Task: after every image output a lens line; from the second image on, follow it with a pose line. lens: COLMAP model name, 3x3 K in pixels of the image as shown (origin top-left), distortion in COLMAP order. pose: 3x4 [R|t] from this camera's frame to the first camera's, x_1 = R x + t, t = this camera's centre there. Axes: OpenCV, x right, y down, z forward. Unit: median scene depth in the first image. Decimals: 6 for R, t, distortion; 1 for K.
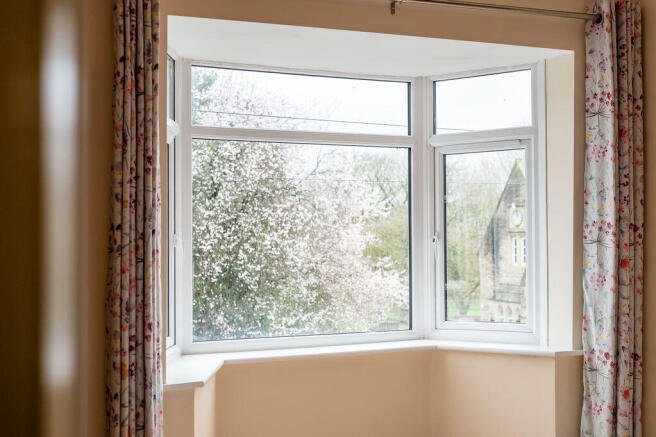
lens RADIAL K [[997.9, 0, 294.9], [0, 997.9, 218.8], [0, 0, 1]] dist [0.010968, 0.023555]
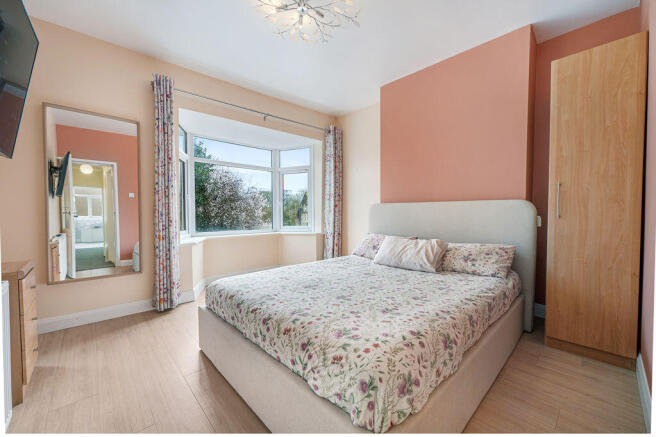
lens RADIAL K [[263.7, 0, 327.8], [0, 263.7, 222.6], [0, 0, 1]] dist [-0.001560, -0.000040]
pose [[0.954510, -0.004694, 0.298141, 0.038310], [-0.004739, 0.999511, 0.030909, 0.072696], [-0.298140, -0.030916, 0.954021, 0.162988]]
